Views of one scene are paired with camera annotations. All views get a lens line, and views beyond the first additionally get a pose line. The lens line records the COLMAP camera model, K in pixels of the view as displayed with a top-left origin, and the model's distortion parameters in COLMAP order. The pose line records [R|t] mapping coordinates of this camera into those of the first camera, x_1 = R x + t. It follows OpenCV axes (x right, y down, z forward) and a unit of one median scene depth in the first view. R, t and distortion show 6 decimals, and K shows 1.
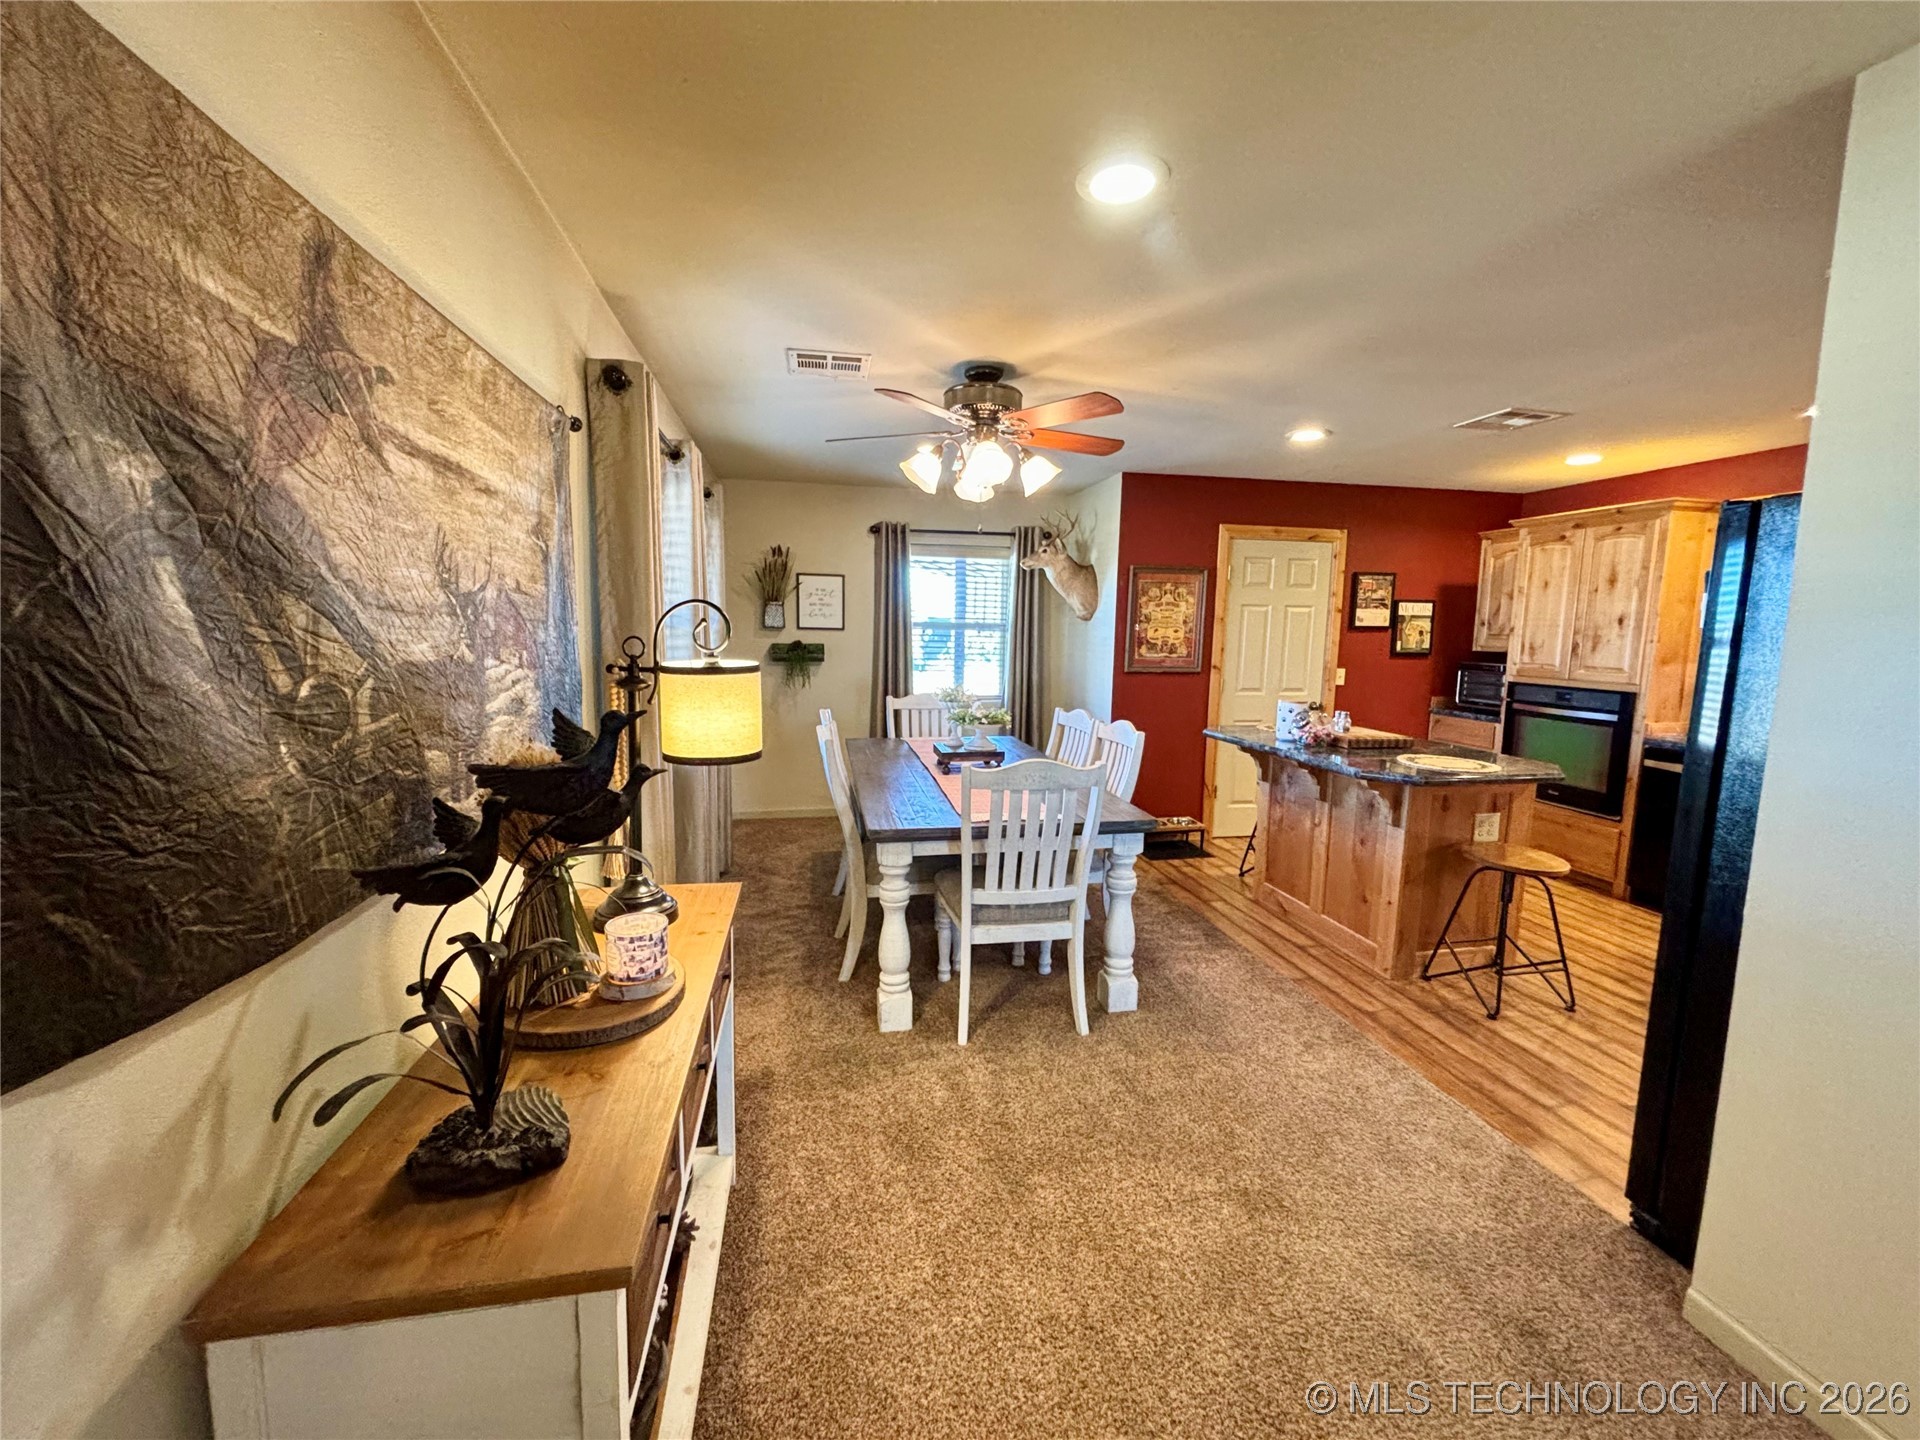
lens RADIAL K [[770.3, 0, 964.7], [0, 770.3, 723.5], [0, 0, 1]] dist [-0.000424, 0.001554]
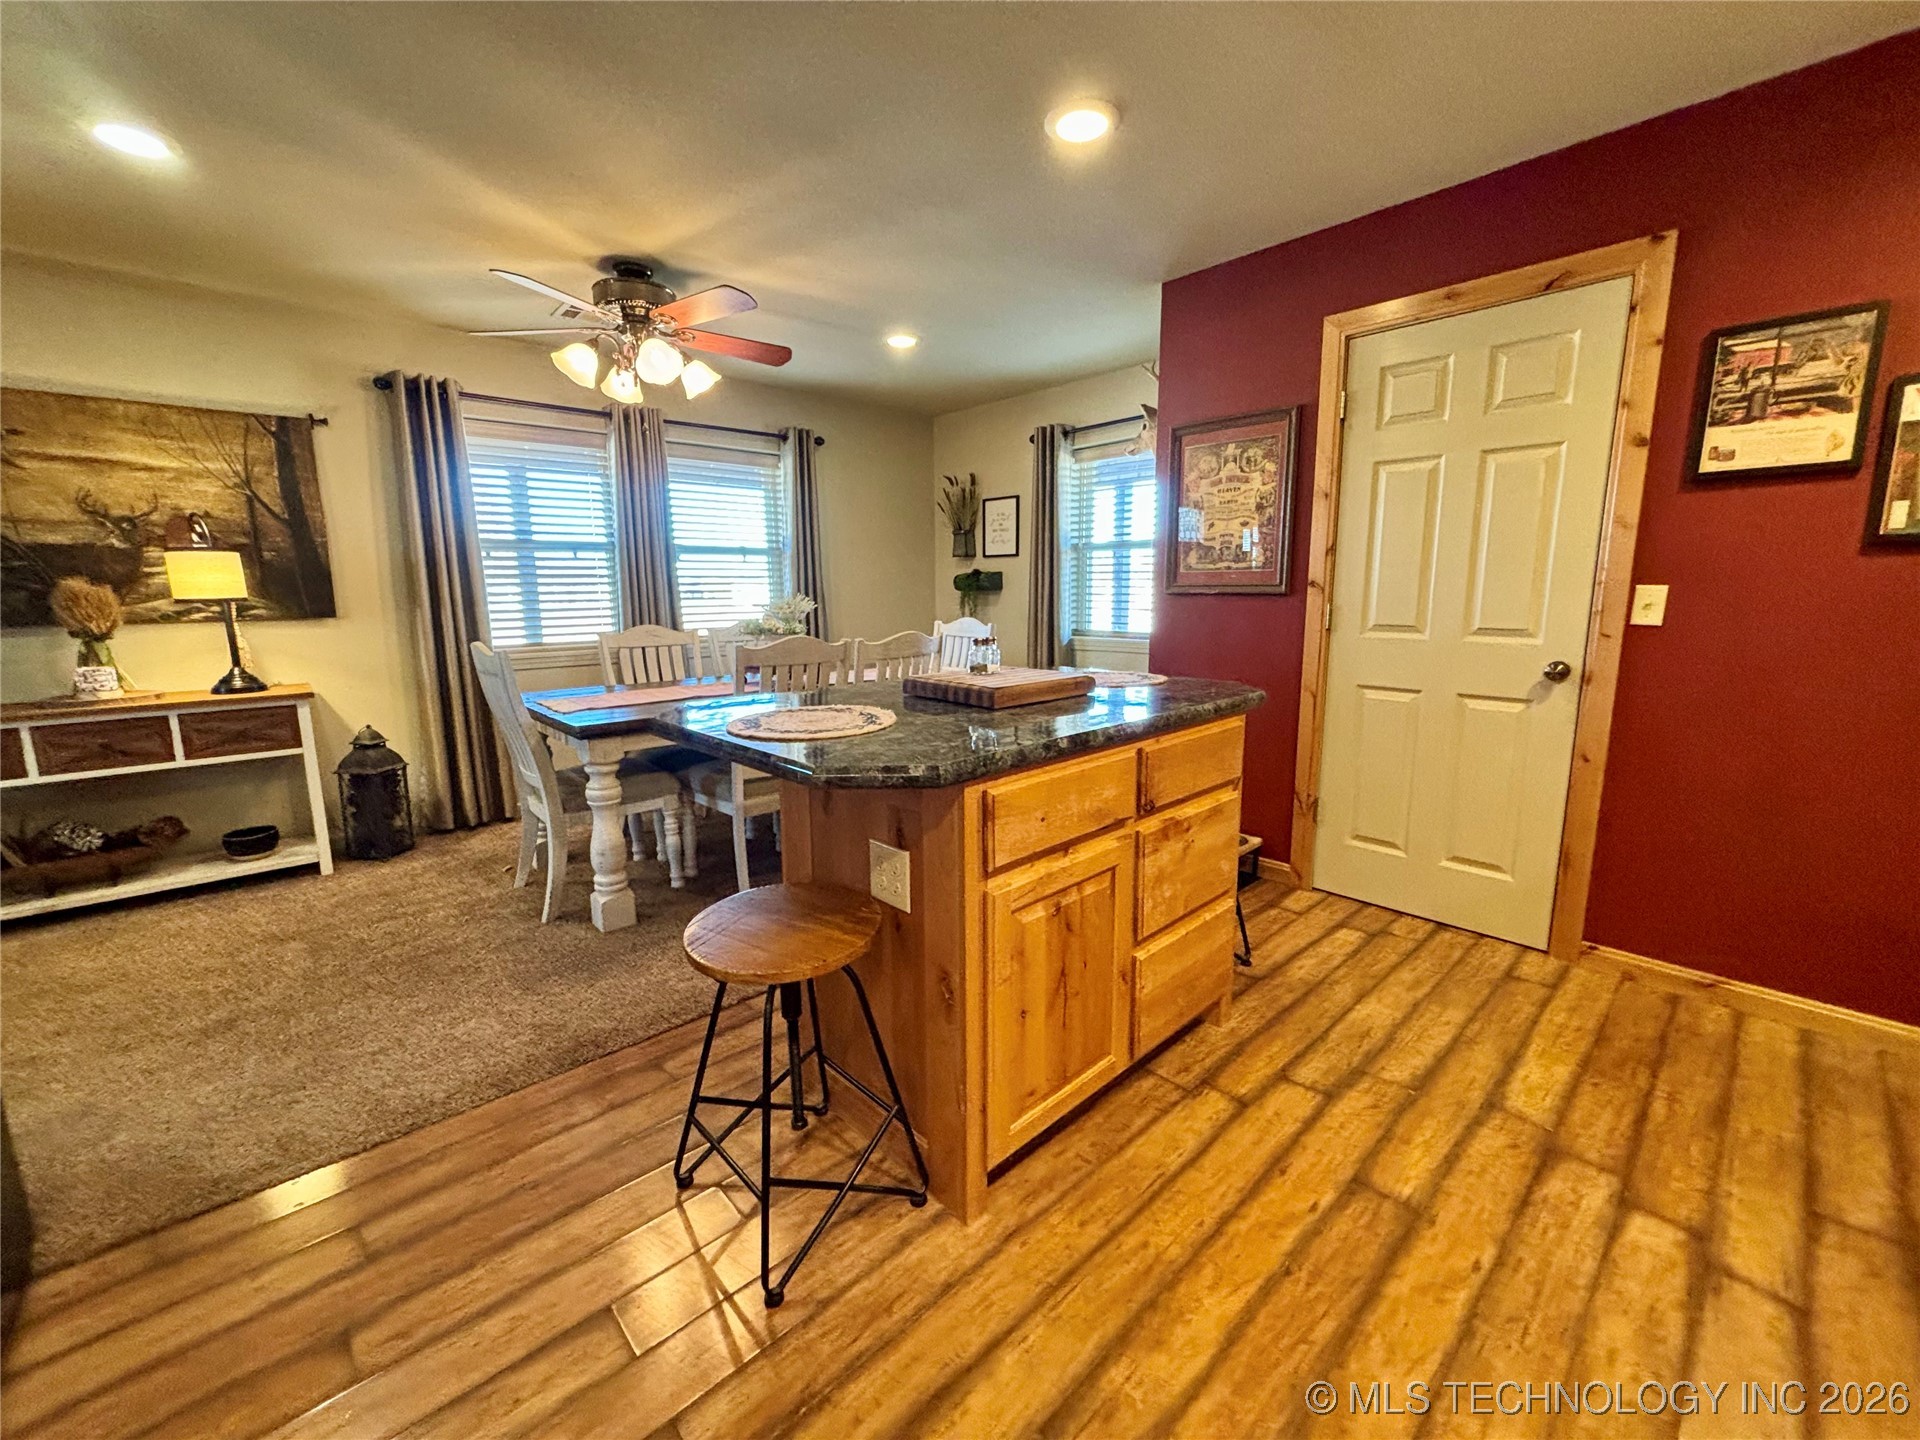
lens RADIAL K [[770.3, 0, 953.6], [0, 770.3, 720.5], [0, 0, 1]] dist [-0.000424, 0.001554]
pose [[0.520724, 0.127442, -0.844159, 1.216574], [-0.092405, 0.991400, 0.092670, -0.005155], [0.848709, 0.029749, 0.528022, 0.878433]]
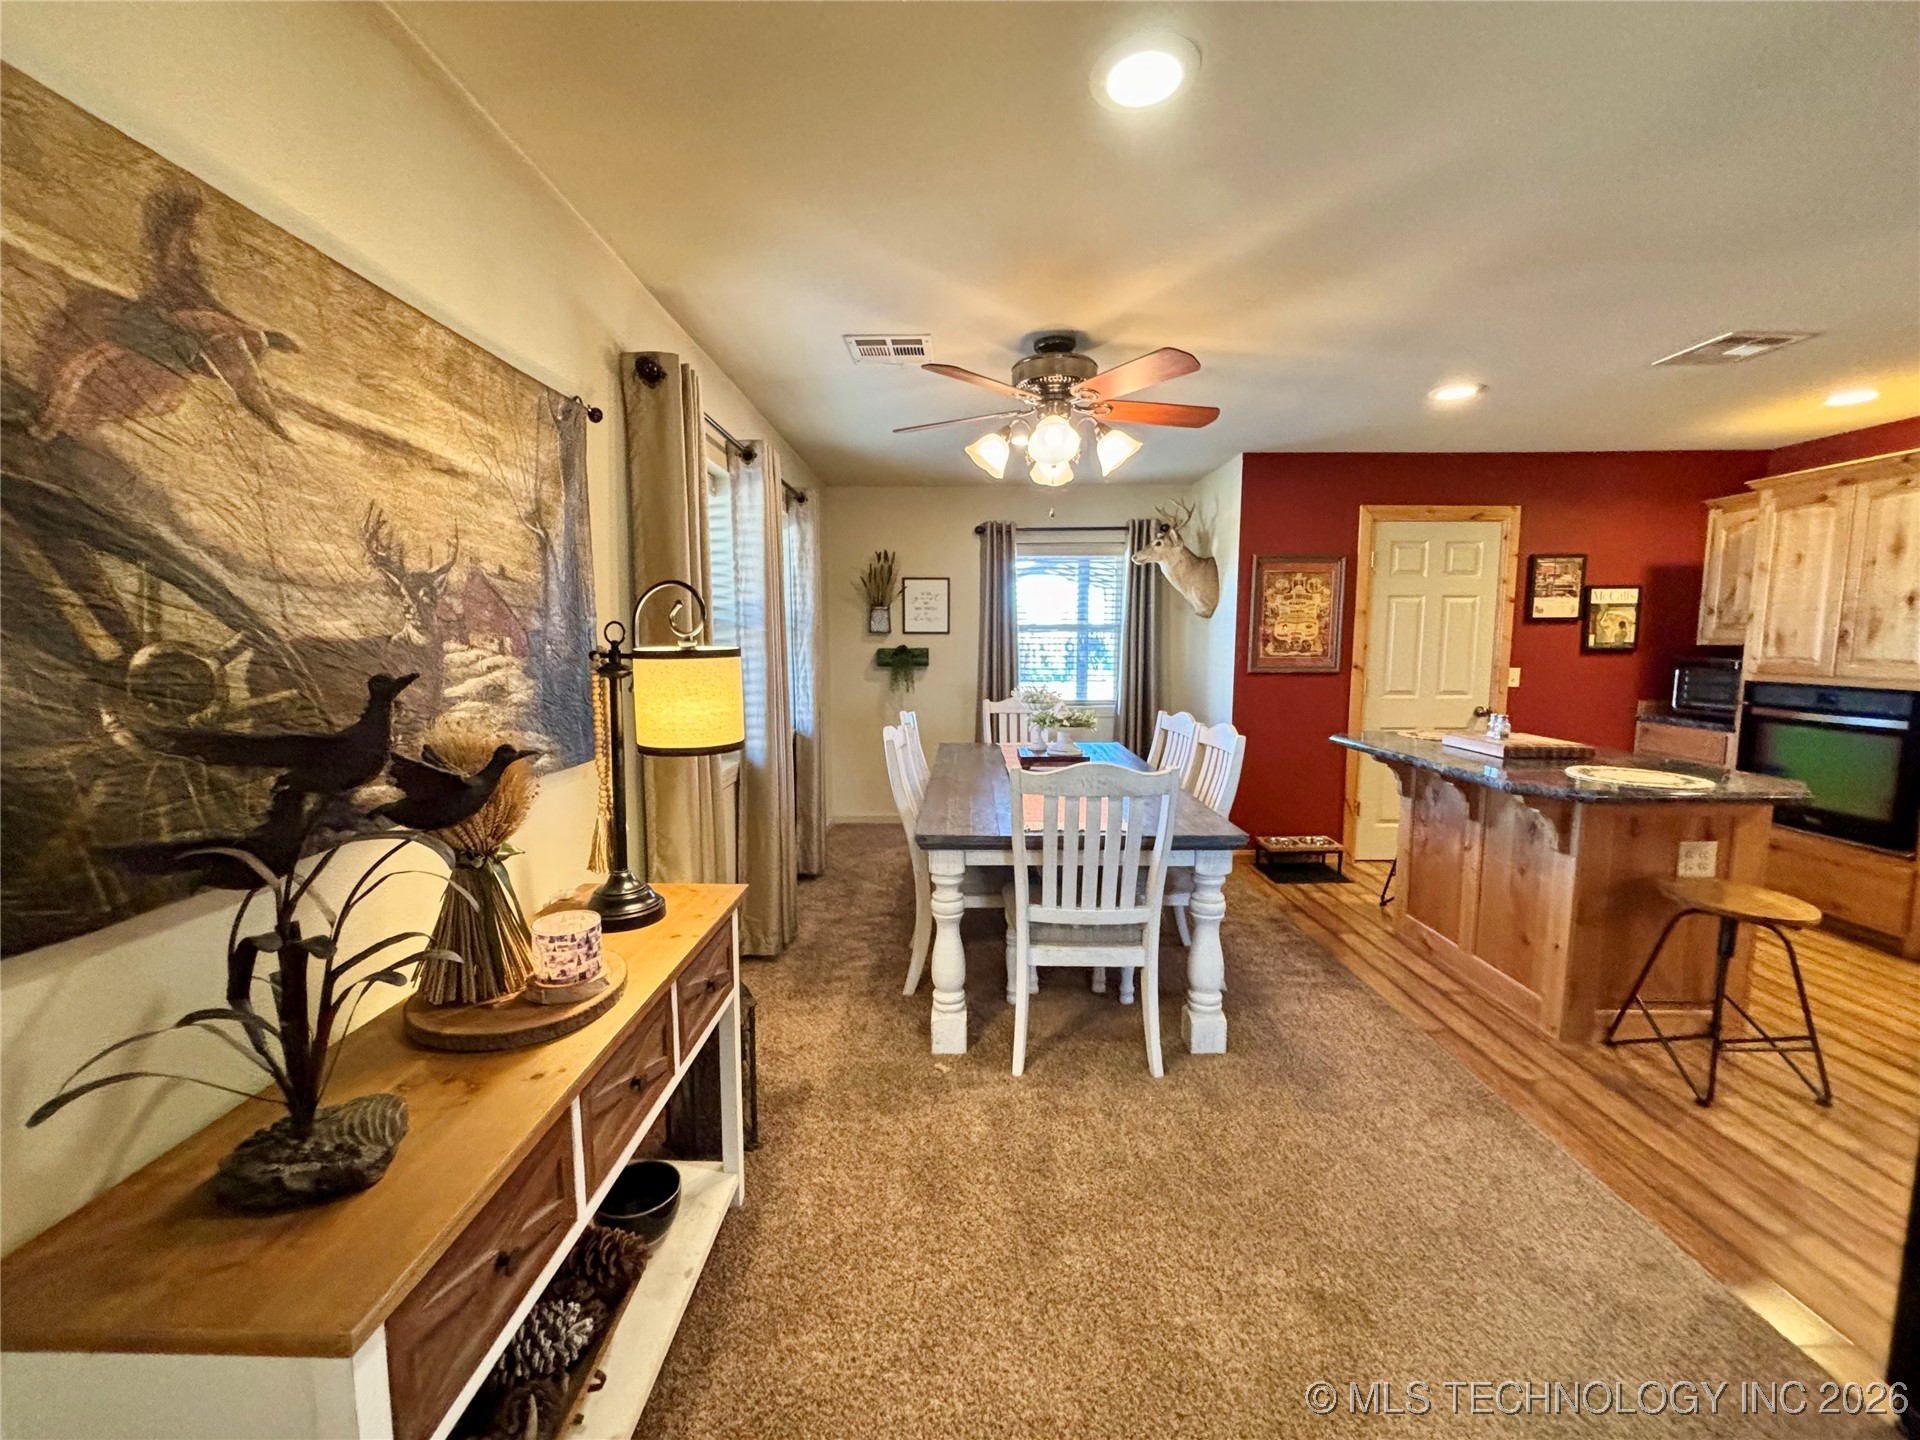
lens RADIAL K [[770.3, 0, 962.6], [0, 770.3, 722.6], [0, 0, 1]] dist [-0.000424, 0.001554]
pose [[0.980585, 0.004485, -0.196045, 0.104785], [-0.007613, 0.999855, -0.015209, 0.013738], [0.195949, 0.016406, 0.980477, 0.082418]]
